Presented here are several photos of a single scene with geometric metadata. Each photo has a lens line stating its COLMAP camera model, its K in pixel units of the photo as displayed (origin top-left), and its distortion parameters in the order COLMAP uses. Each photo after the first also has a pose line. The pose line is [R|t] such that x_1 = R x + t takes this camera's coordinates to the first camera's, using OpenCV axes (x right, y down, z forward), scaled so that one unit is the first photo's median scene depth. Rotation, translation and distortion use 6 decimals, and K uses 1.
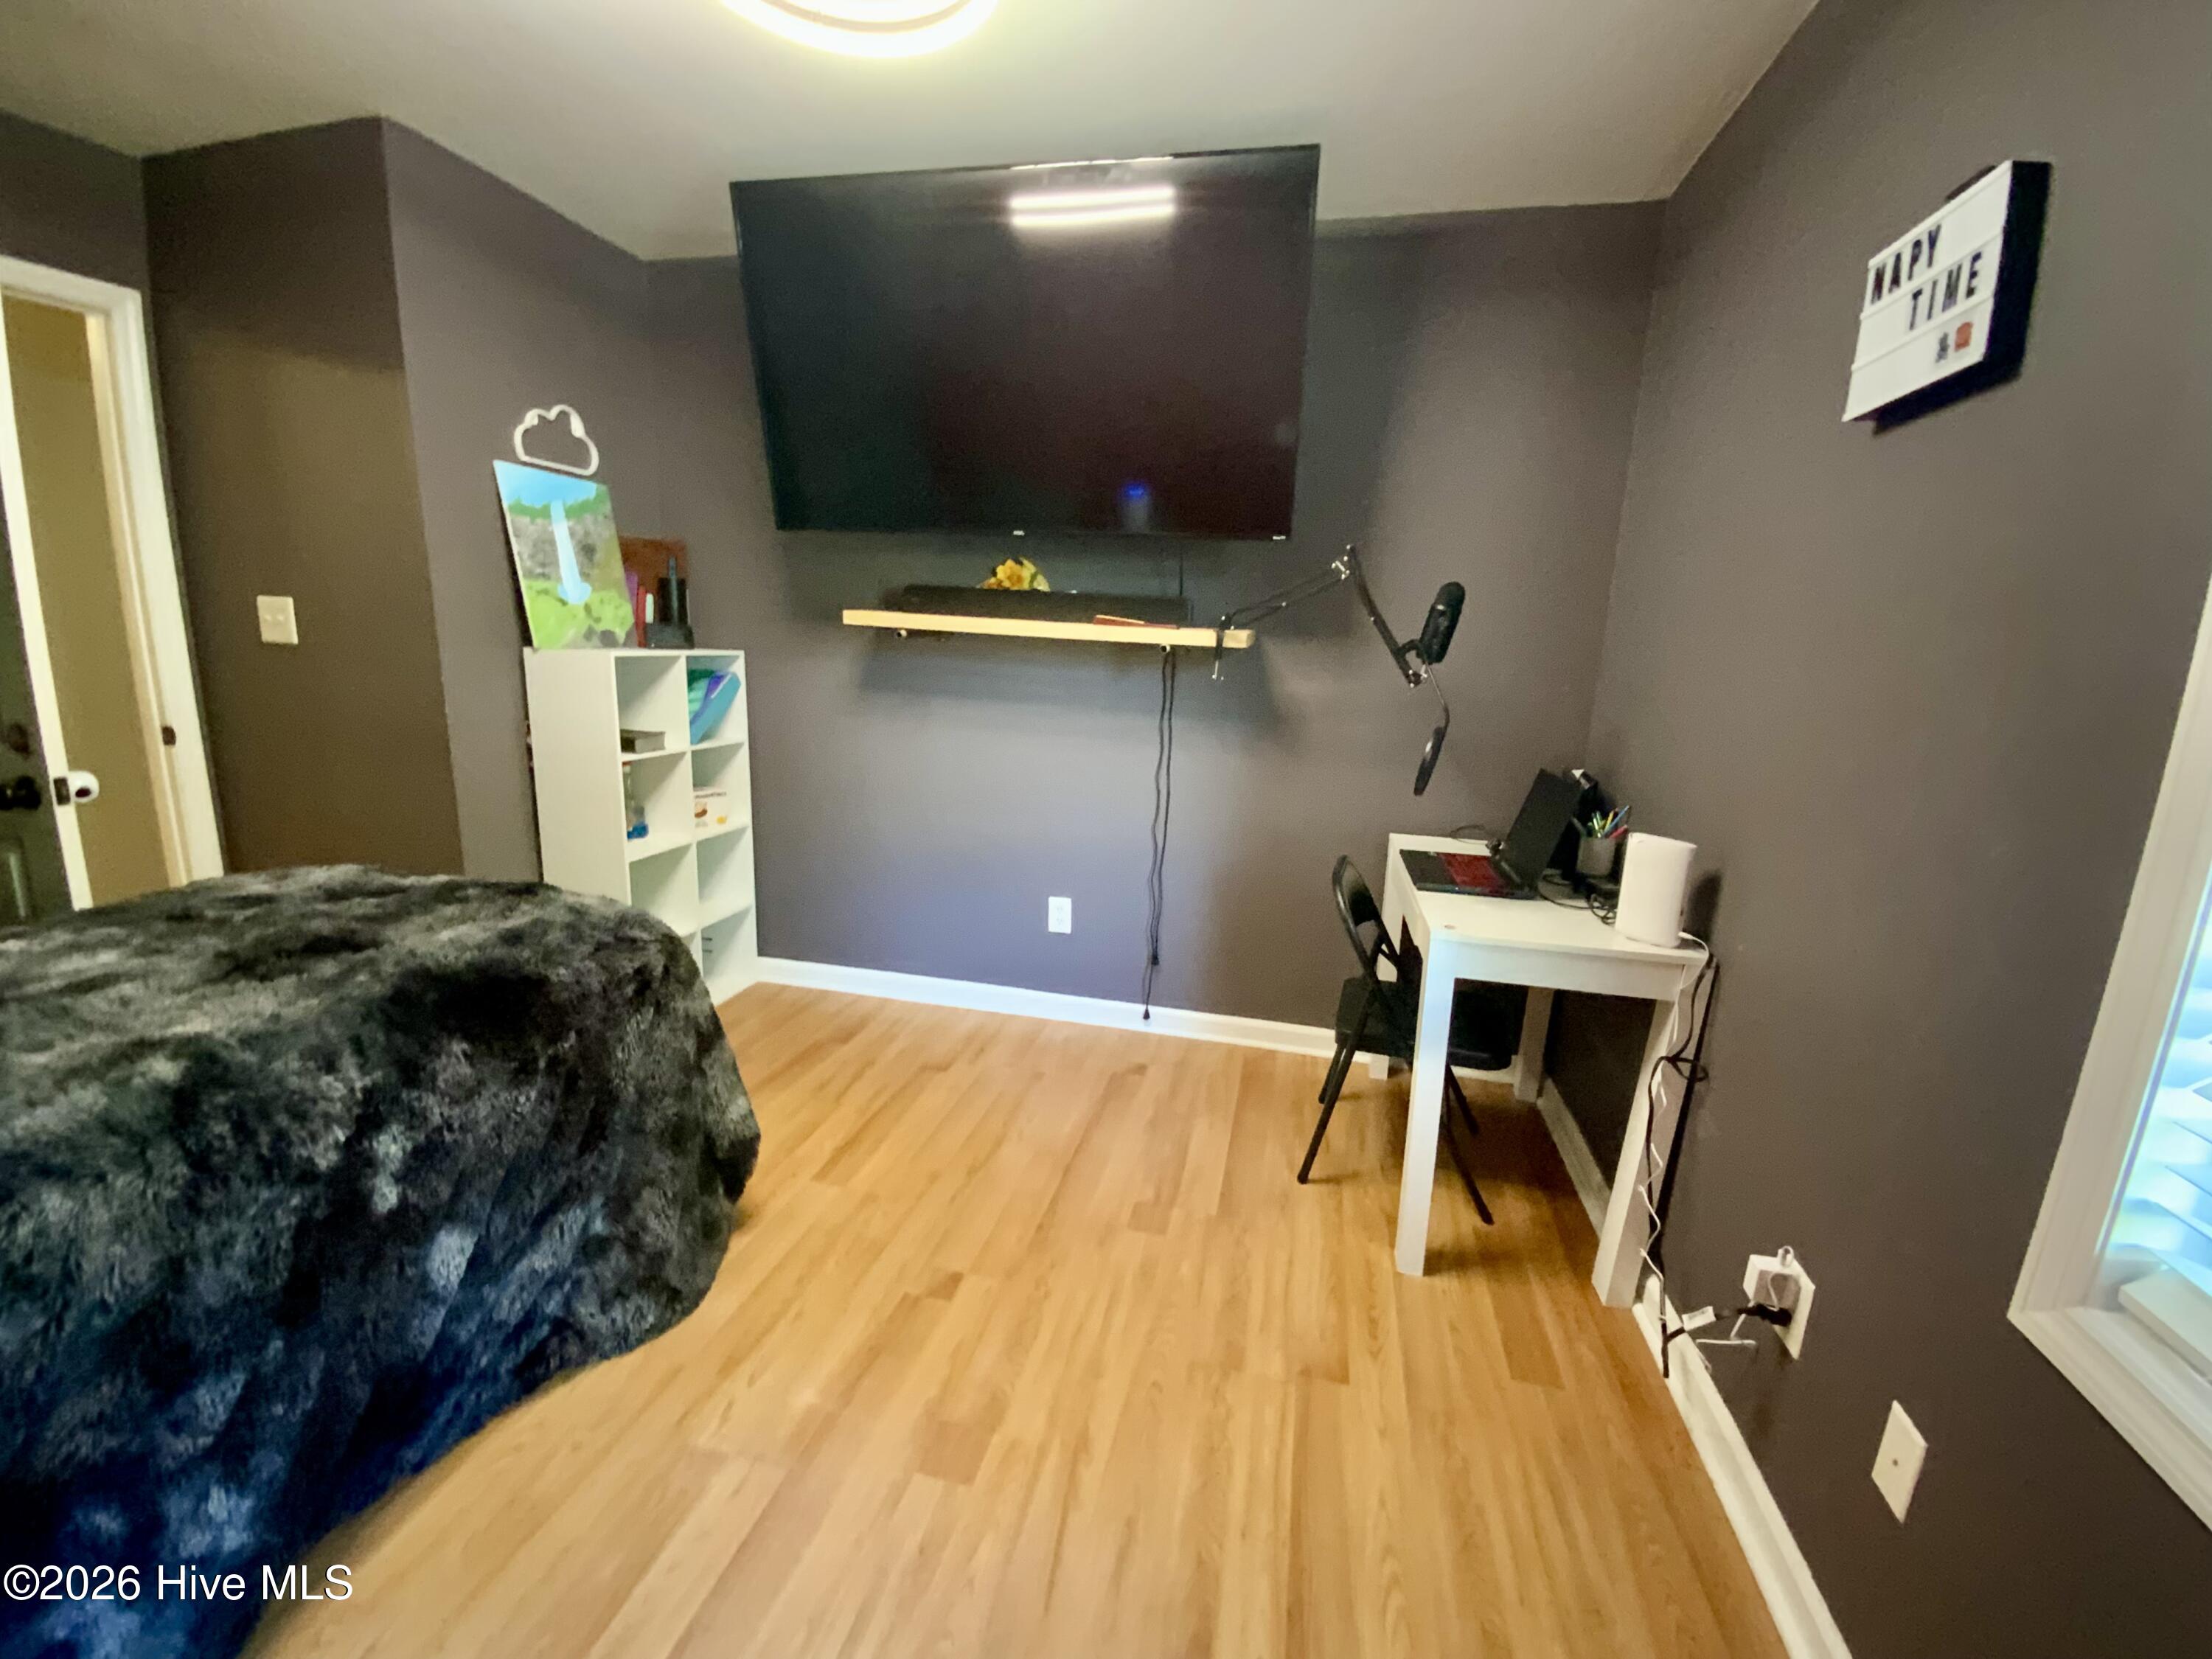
lens RADIAL K [[894.2, 0, 1106.0], [0, 894.2, 829.5], [0, 0, 1]] dist [0.030532, -0.021998]
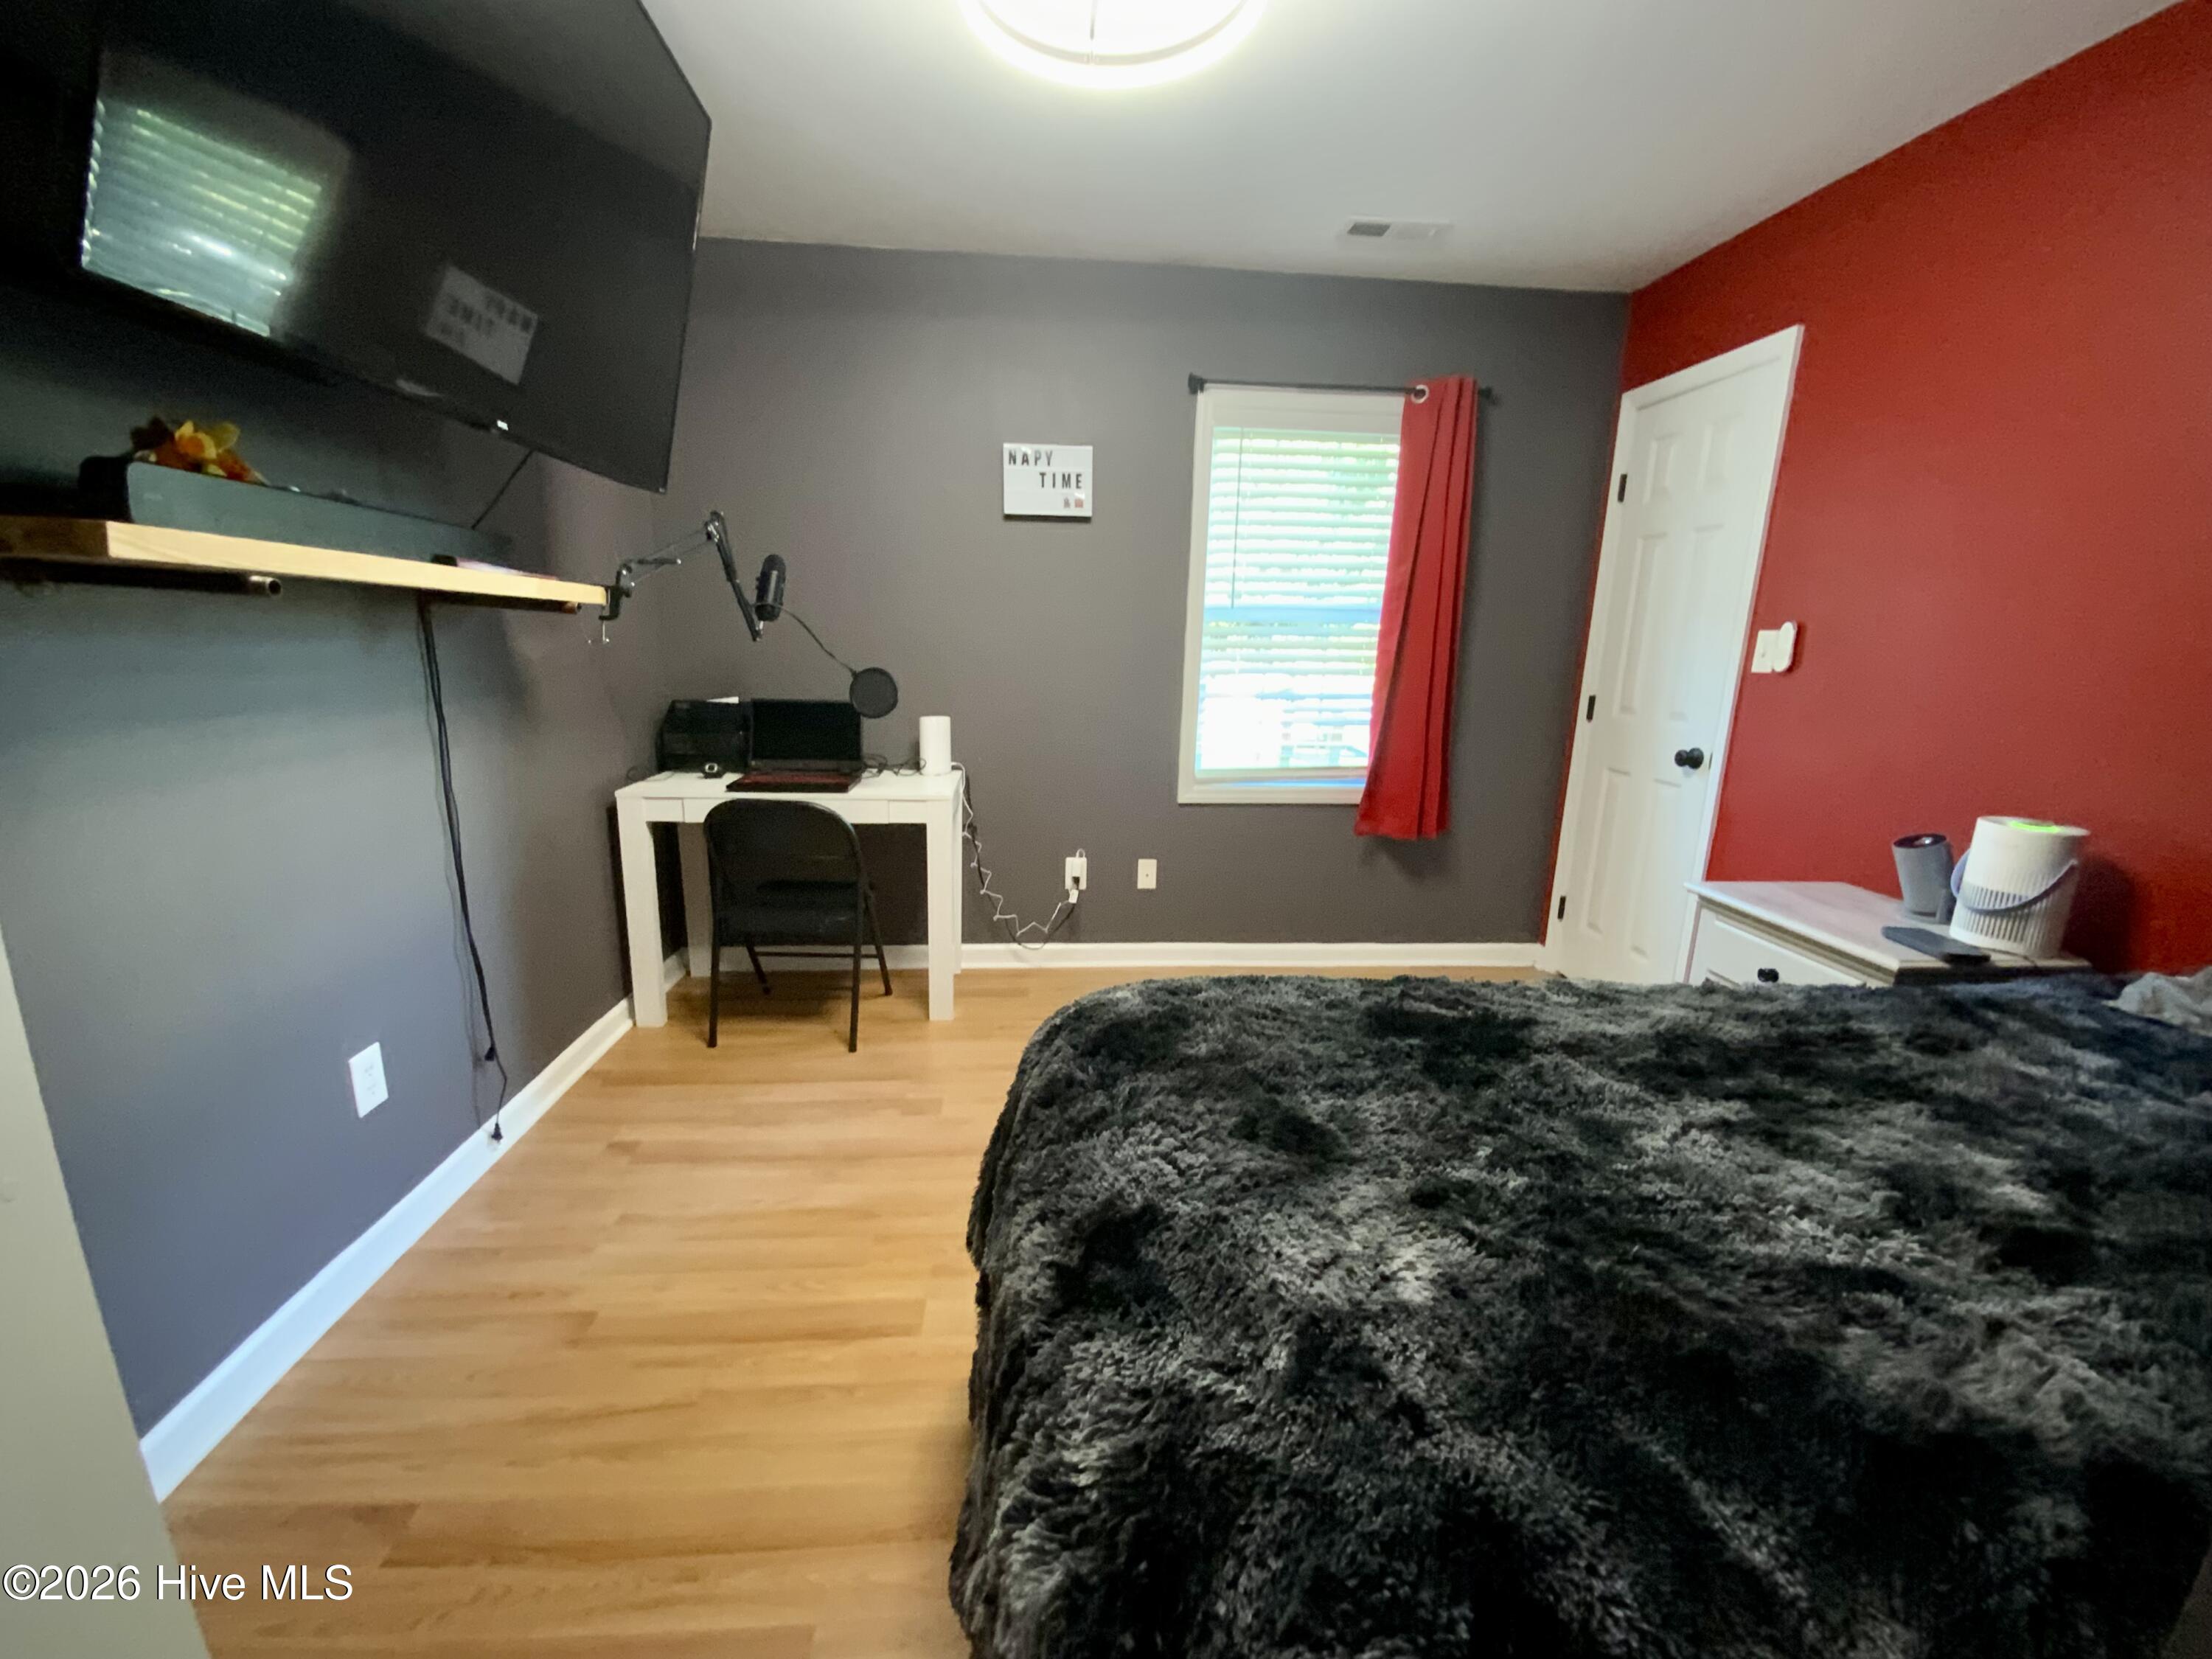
lens RADIAL K [[894.2, 0, 1106.0], [0, 894.2, 829.5], [0, 0, 1]] dist [0.030532, -0.021998]
pose [[-0.307113, -0.242926, 0.920146, -0.837359], [0.165115, 0.938607, 0.302909, -0.183424], [-0.937240, 0.244957, -0.248148, 0.807777]]
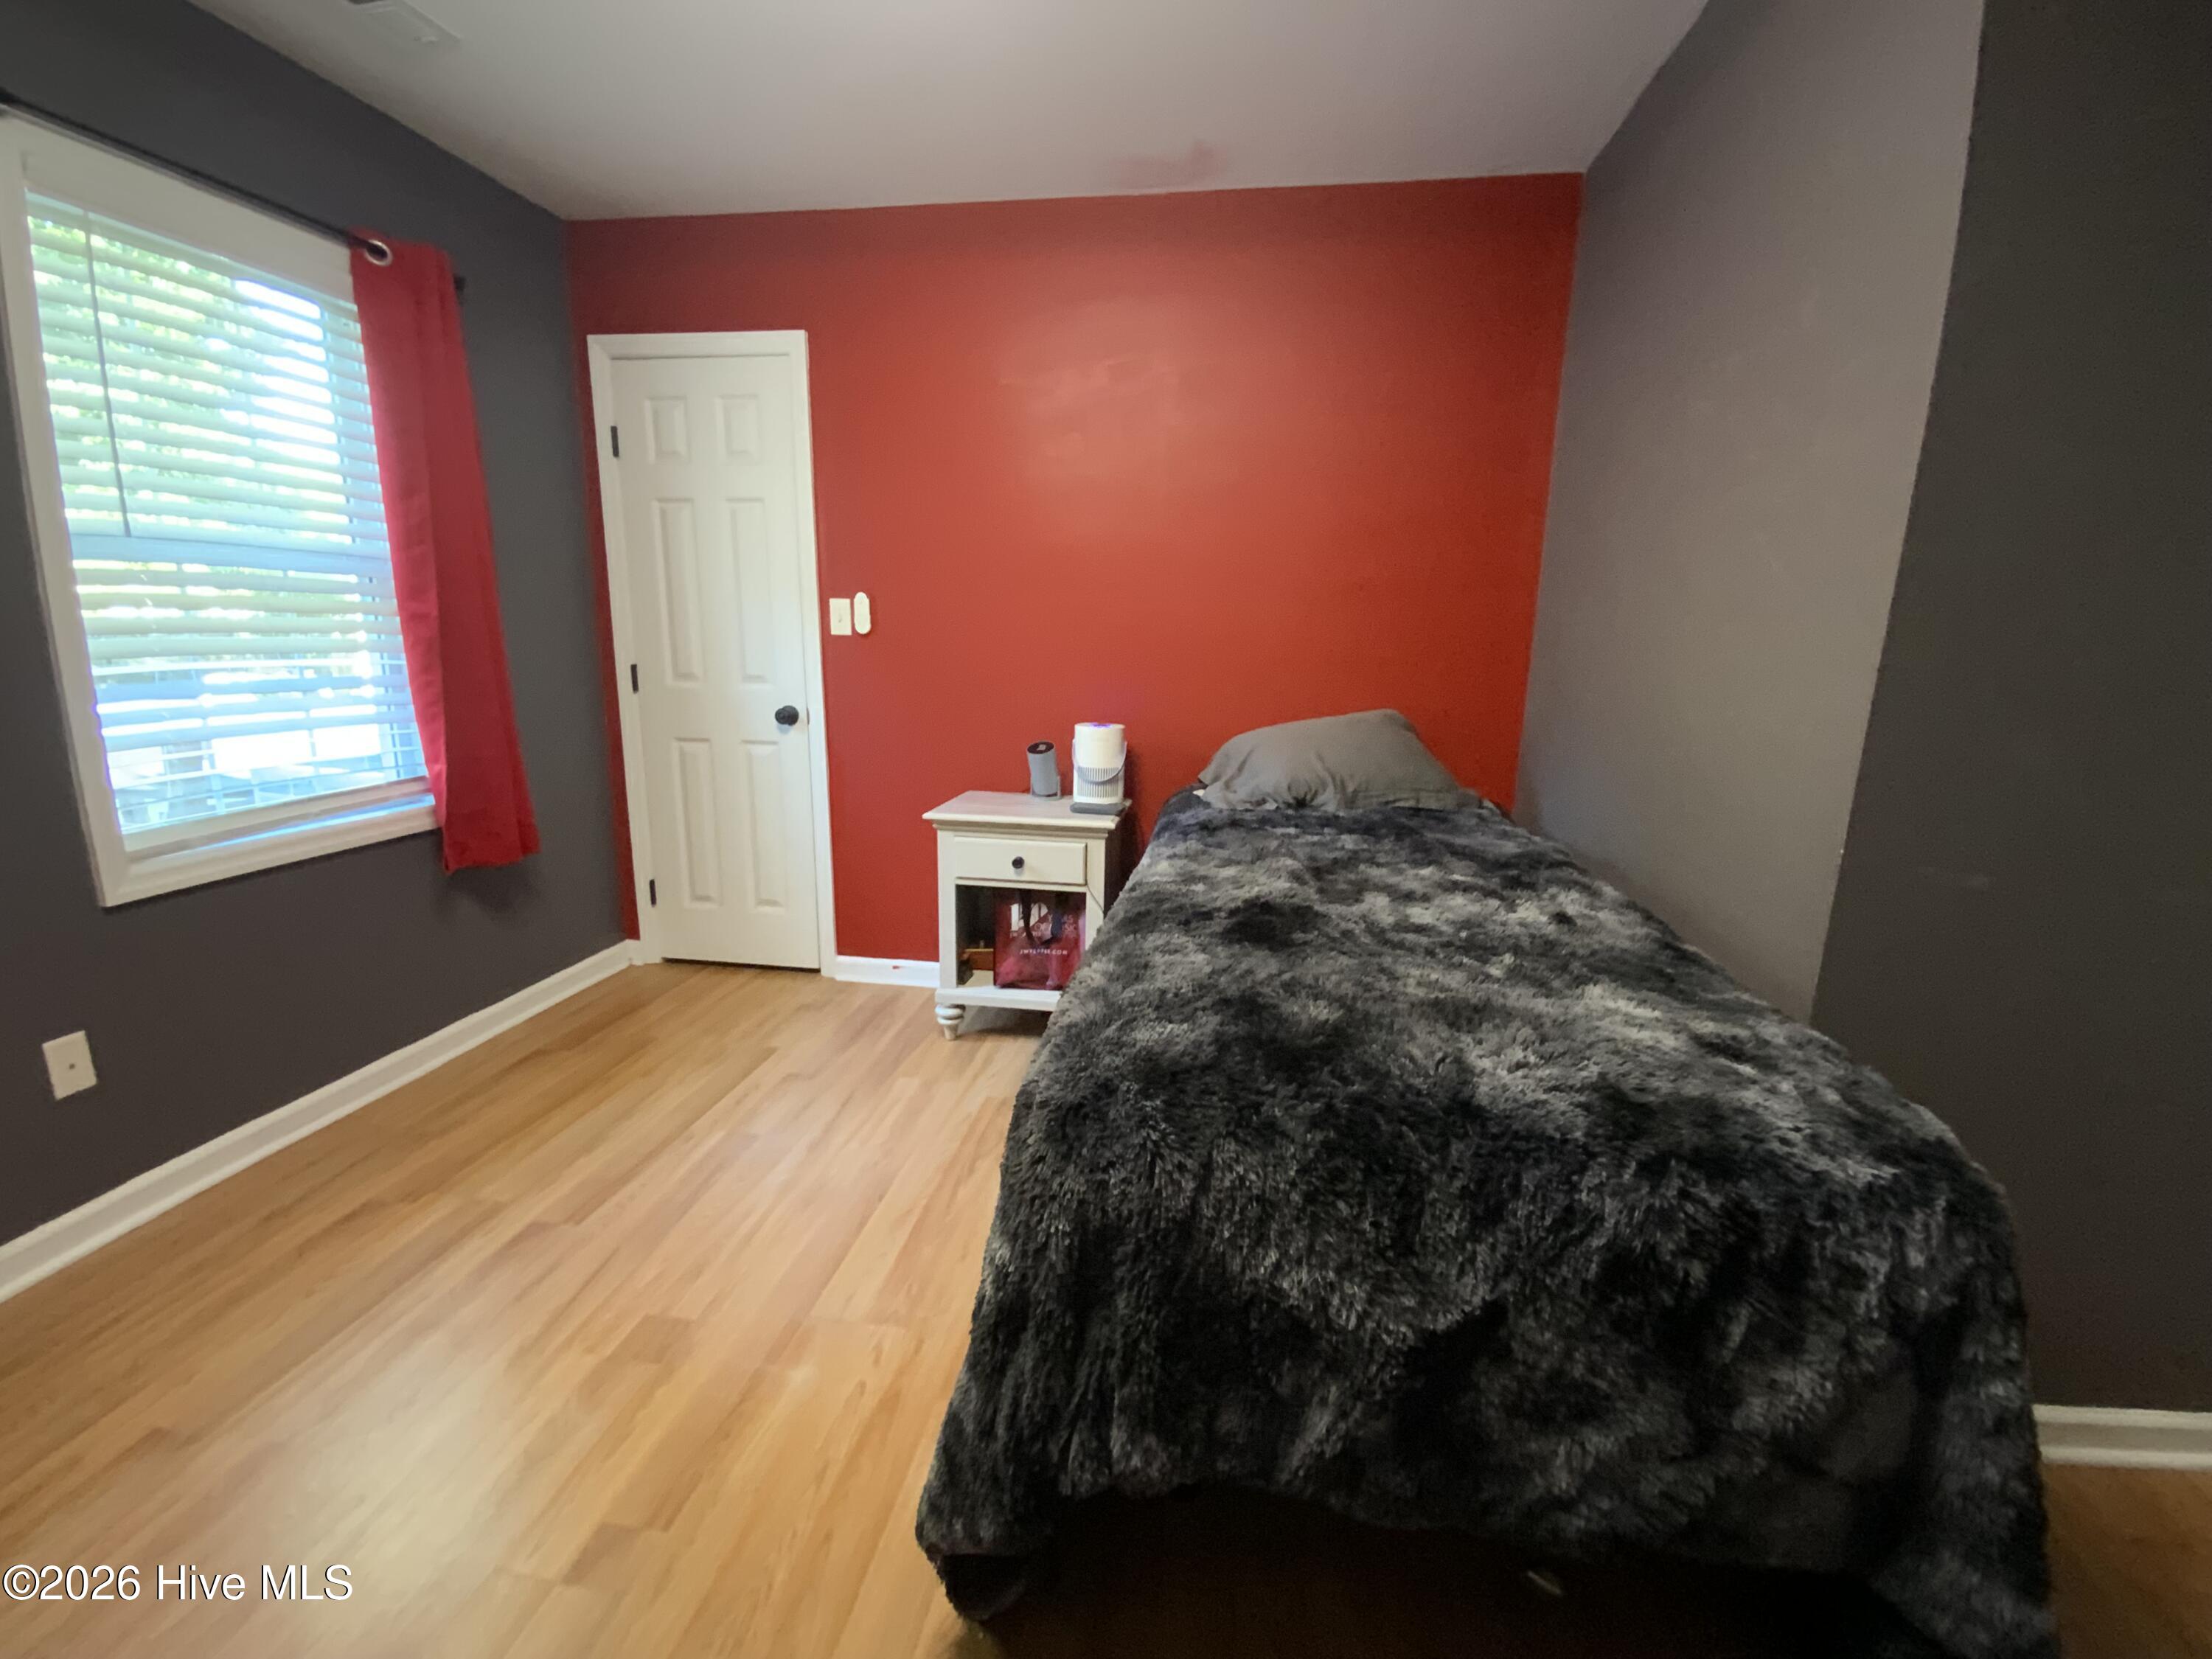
lens RADIAL K [[894.2, 0, 1106.0], [0, 894.2, 829.5], [0, 0, 1]] dist [0.030532, -0.021998]
pose [[-0.994453, -0.035637, -0.098960, -0.333527], [-0.072758, 0.912504, 0.402545, -0.188234], [0.075956, 0.407512, -0.910036, 1.027573]]
